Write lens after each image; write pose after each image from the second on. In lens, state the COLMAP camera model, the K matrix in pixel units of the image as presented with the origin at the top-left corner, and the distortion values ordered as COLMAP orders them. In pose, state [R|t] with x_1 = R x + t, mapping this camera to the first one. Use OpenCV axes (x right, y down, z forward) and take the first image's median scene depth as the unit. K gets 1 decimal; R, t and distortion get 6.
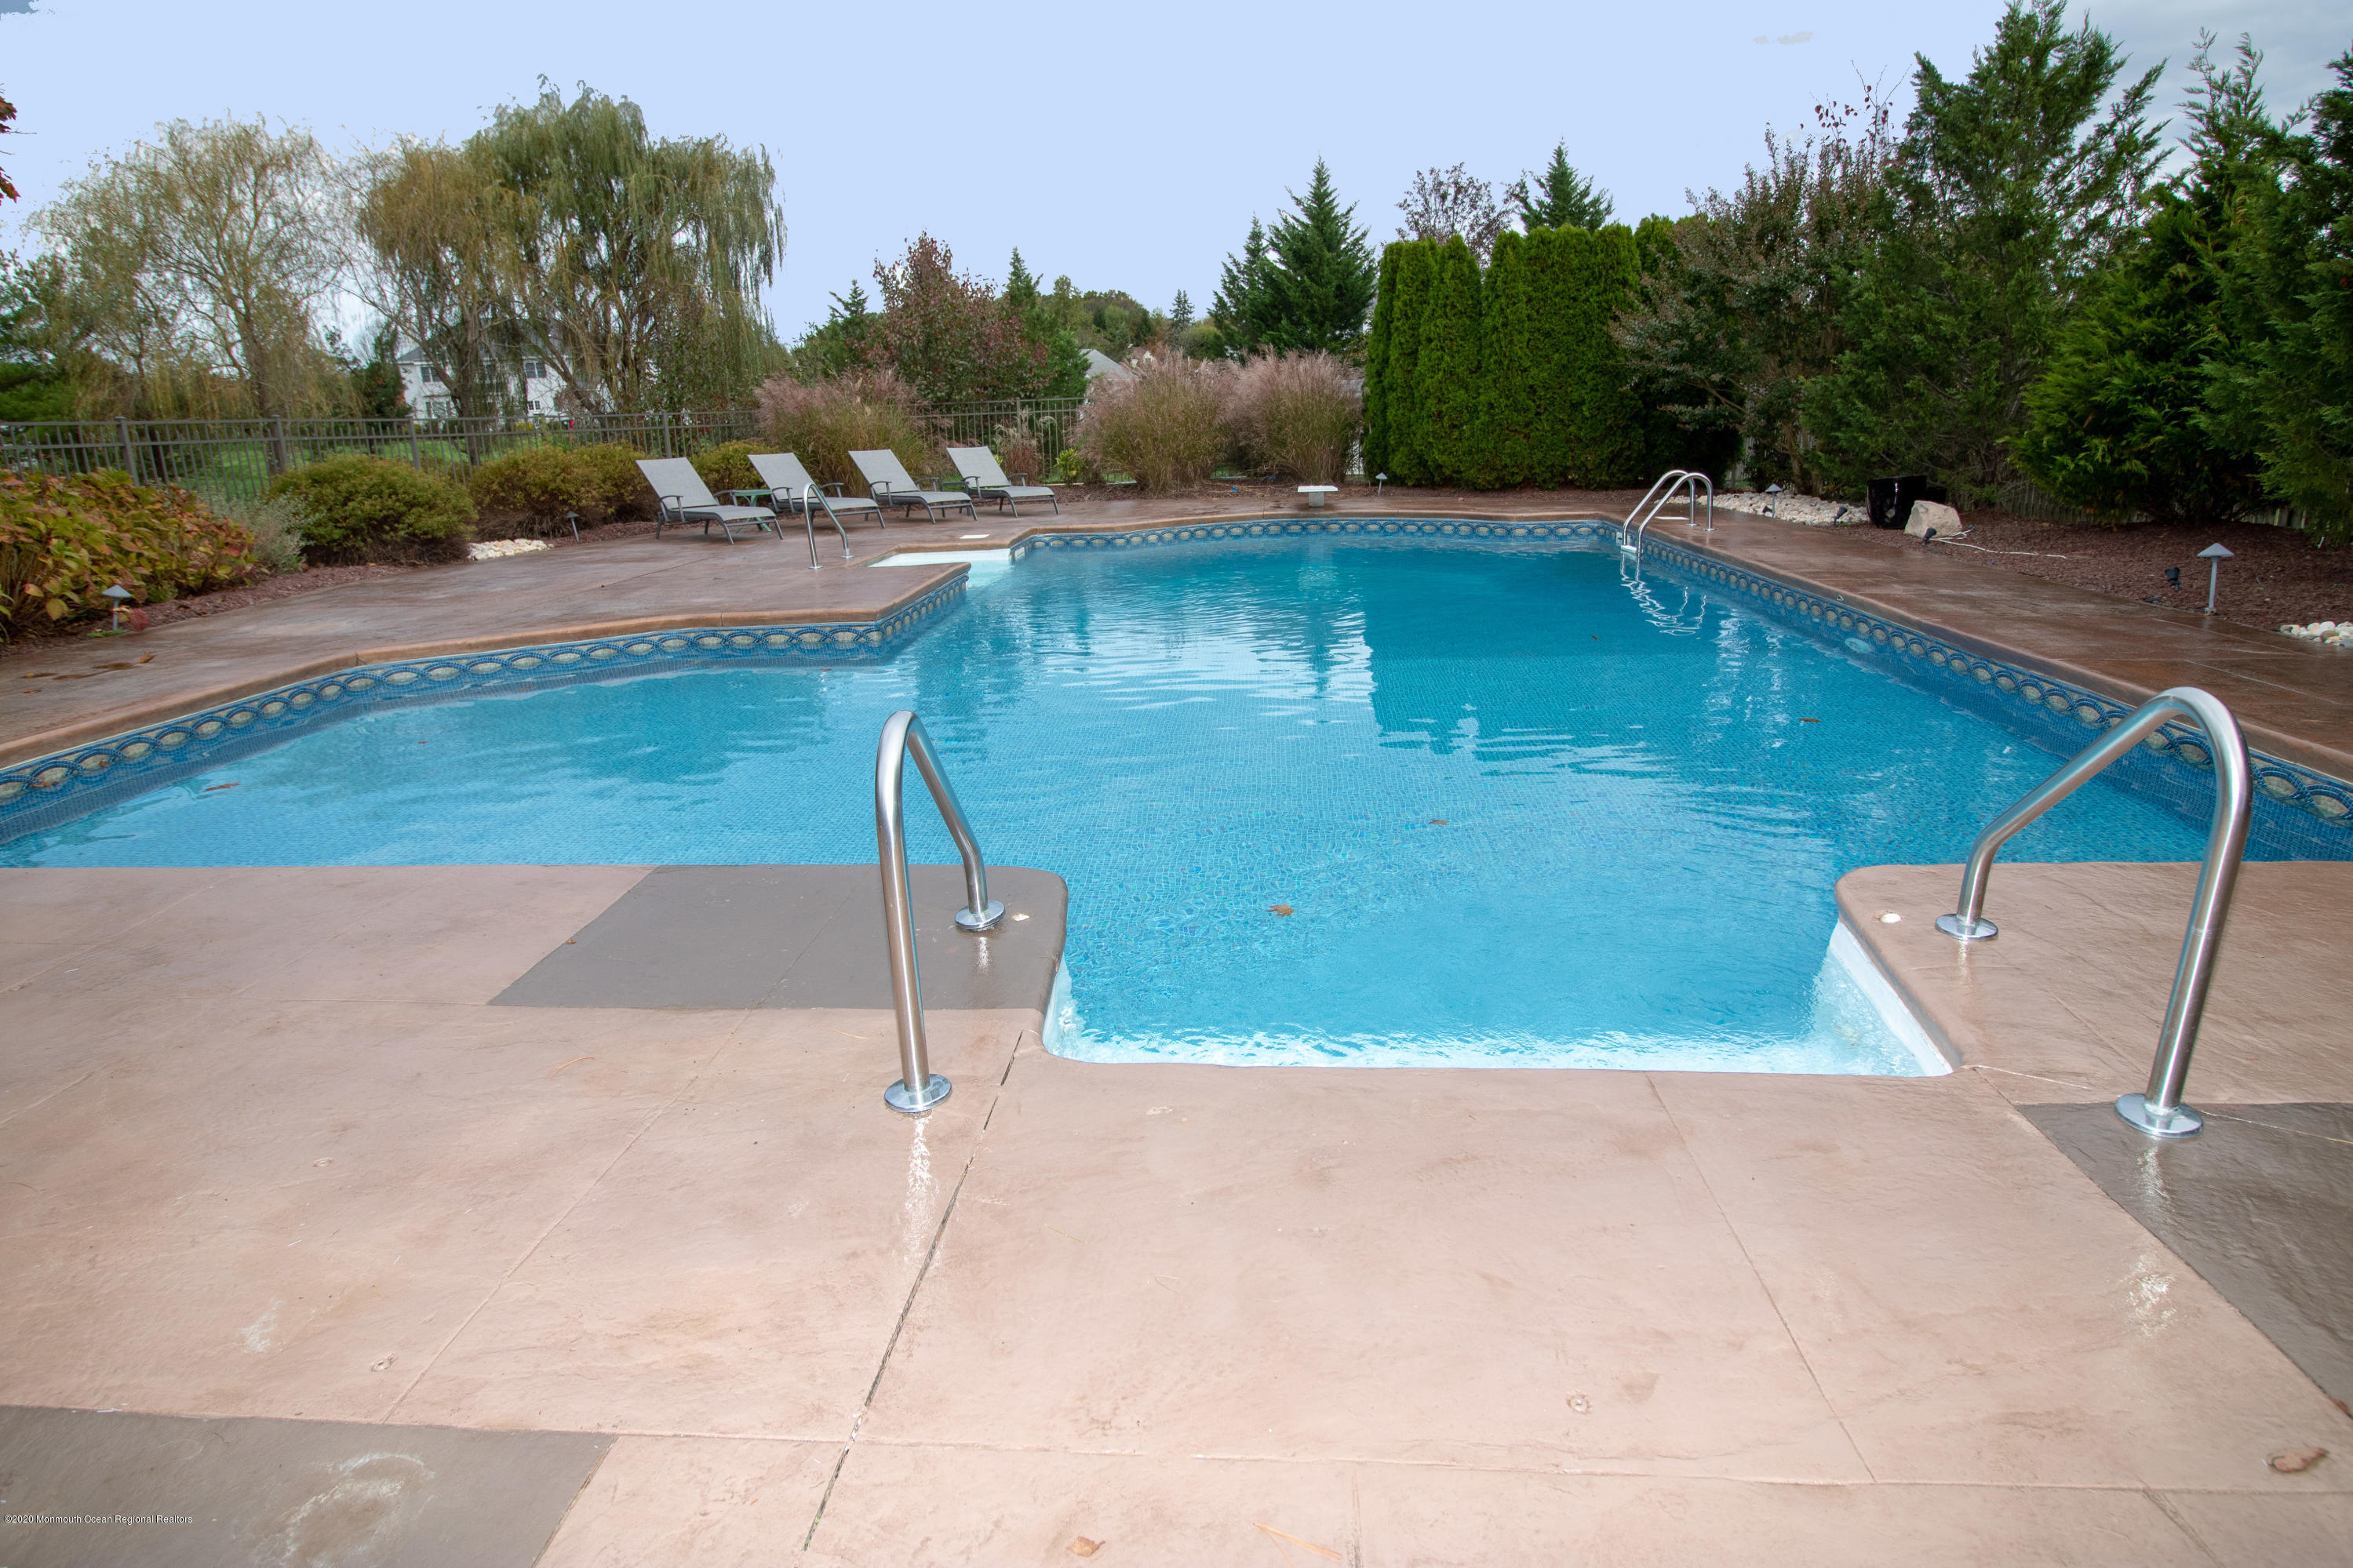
lens RADIAL K [[1296.4, 0, 1176.5], [0, 1296.4, 784.0], [0, 0, 1]] dist [0.000001, -0.000320]
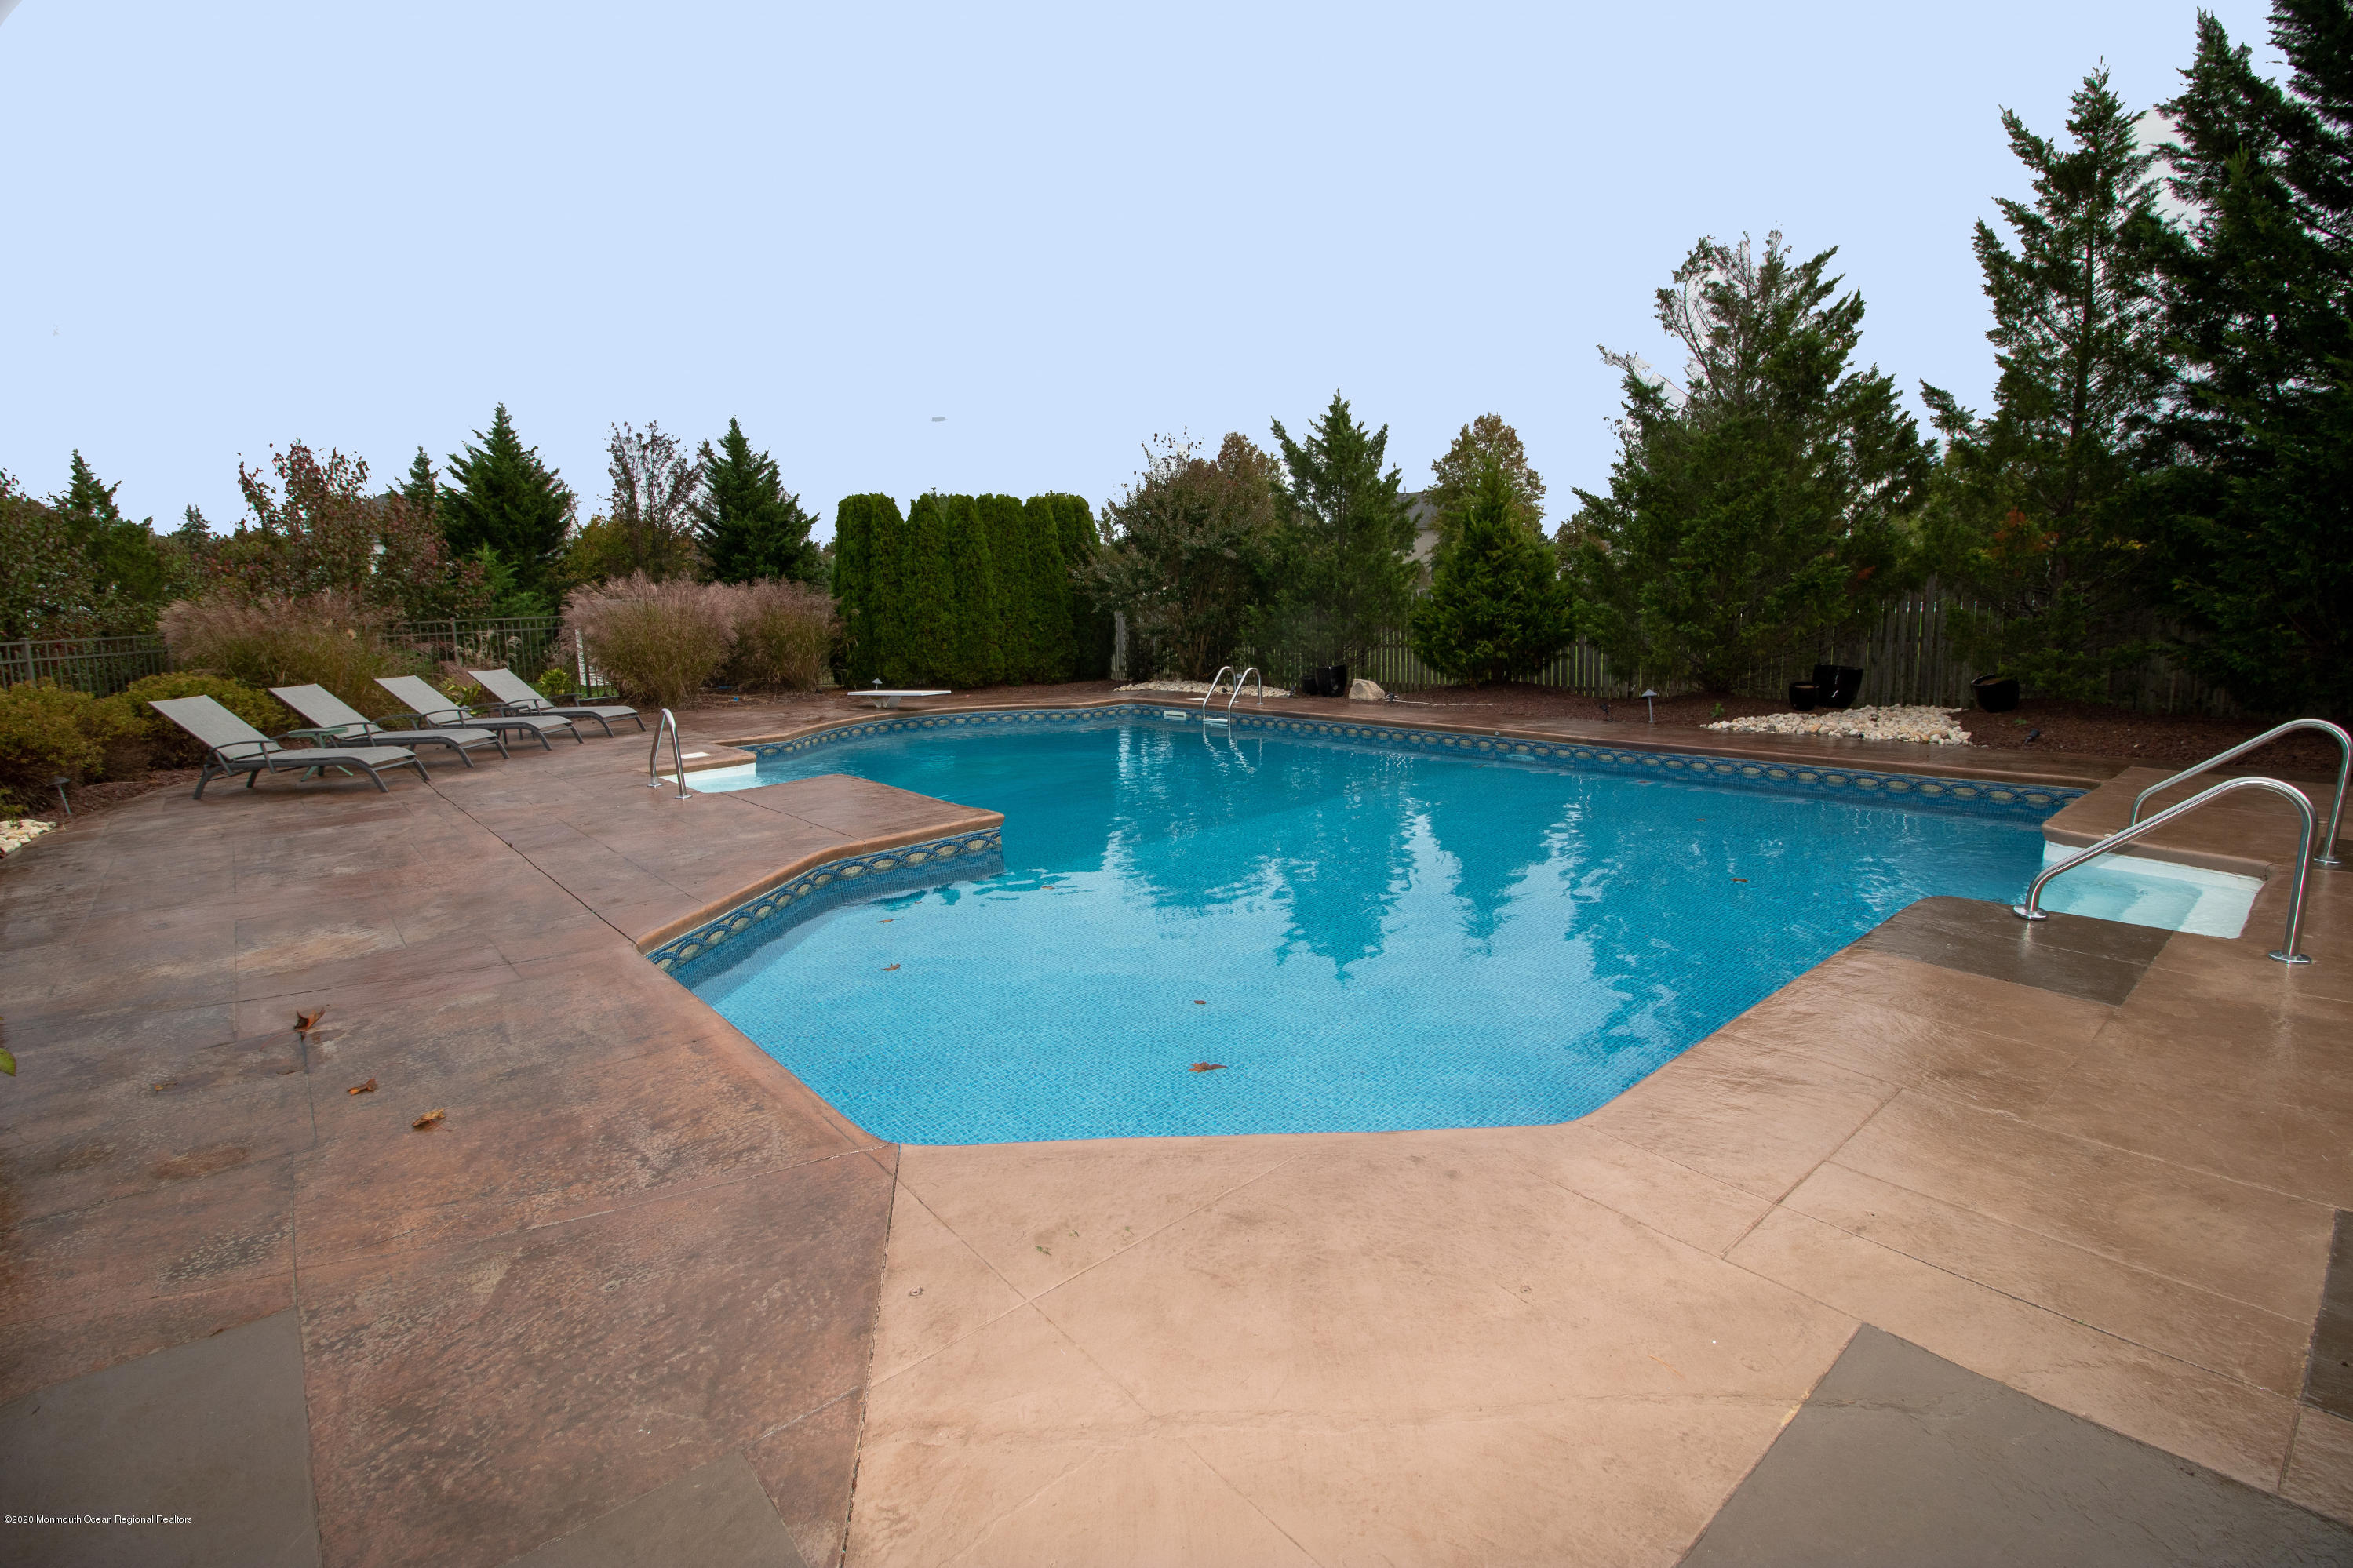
lens RADIAL K [[1076.5, 0, 1190.4], [0, 1076.5, 750.5], [0, 0, 1]] dist [0.000170, -0.014330]
pose [[0.708029, -0.088526, 0.700613, -0.356603], [0.201282, 0.976256, -0.080058, -0.040700], [-0.676890, 0.197704, 0.709037, 0.124485]]
